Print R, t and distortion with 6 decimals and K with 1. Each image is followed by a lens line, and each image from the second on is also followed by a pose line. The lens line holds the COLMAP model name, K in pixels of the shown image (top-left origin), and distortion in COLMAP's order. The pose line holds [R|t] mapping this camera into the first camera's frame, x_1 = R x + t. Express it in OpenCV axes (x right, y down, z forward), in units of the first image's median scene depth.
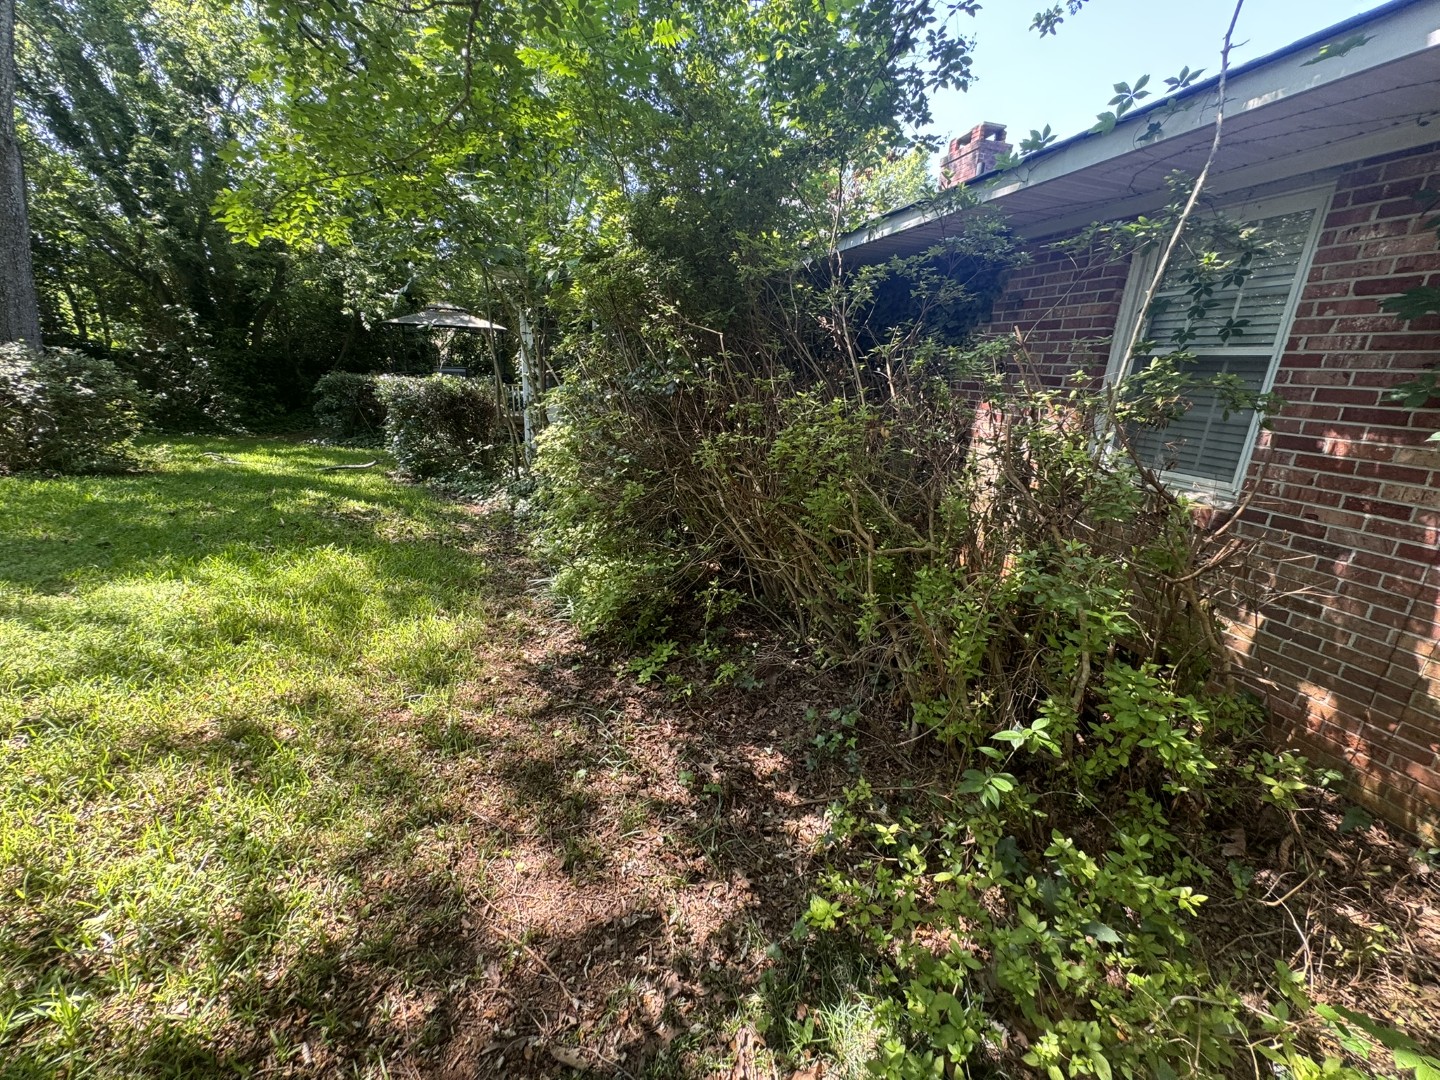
lens RADIAL K [[573.6, 0, 720.0], [0, 573.6, 540.0], [0, 0, 1]] dist [0.000492, 0.000239]
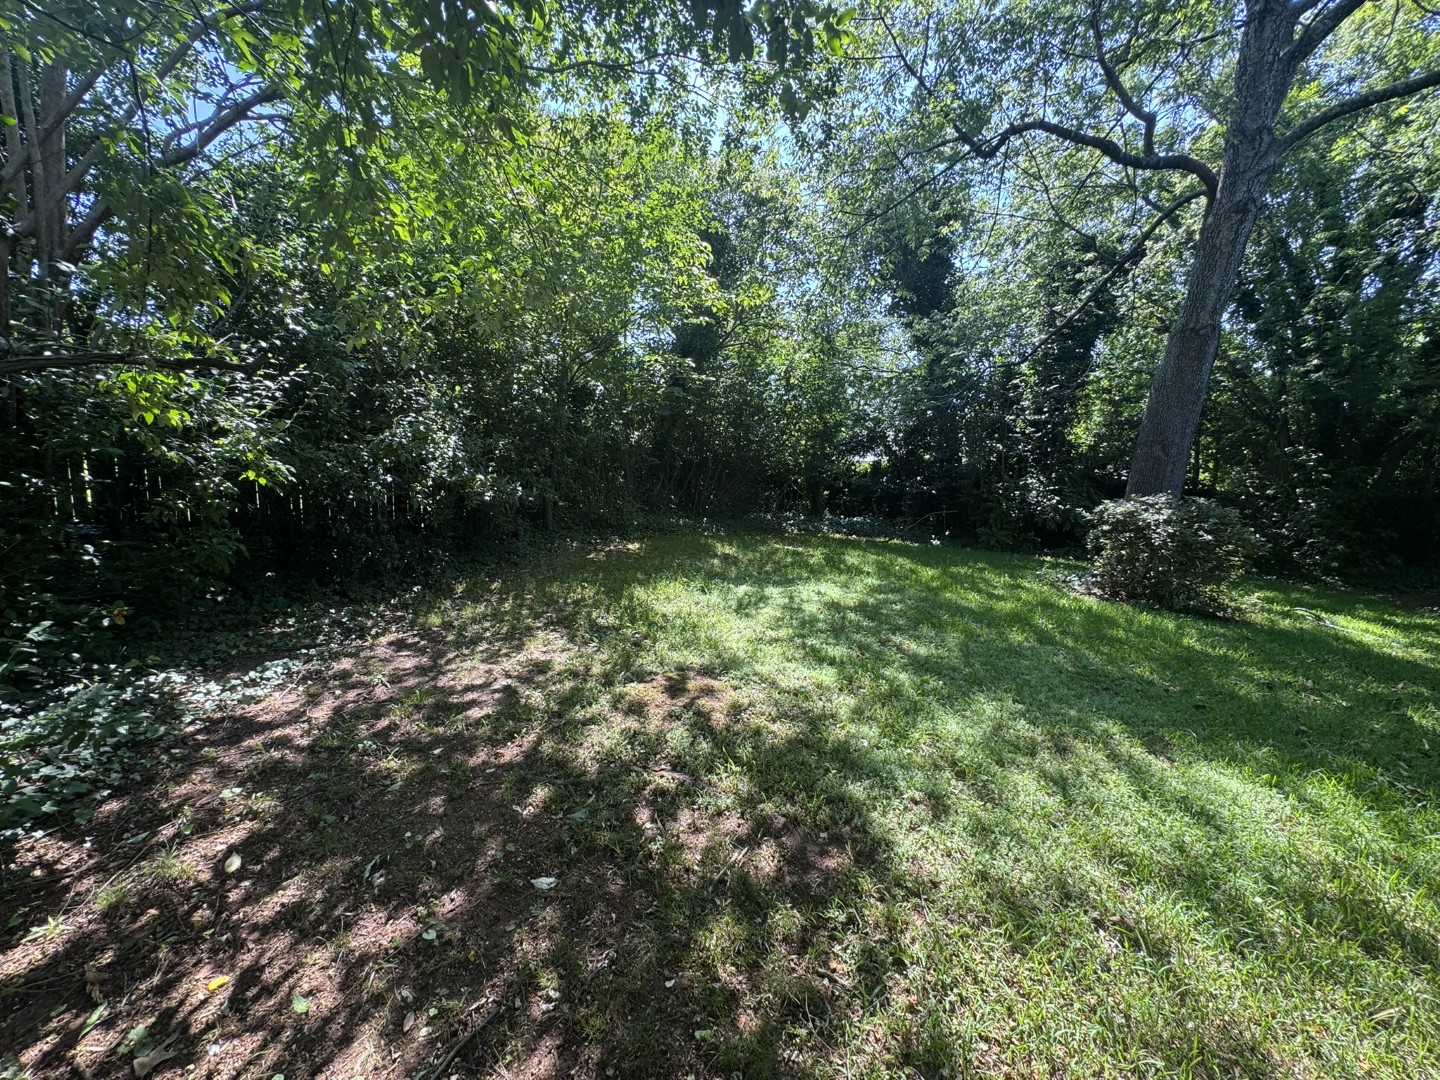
lens RADIAL K [[573.6, 0, 720.0], [0, 573.6, 540.0], [0, 0, 1]] dist [0.000492, 0.000239]
pose [[0.087031, 0.074305, -0.993431, -0.133905], [-0.293312, 0.954923, 0.045728, -0.040273], [0.952047, 0.287405, 0.104903, 0.039461]]
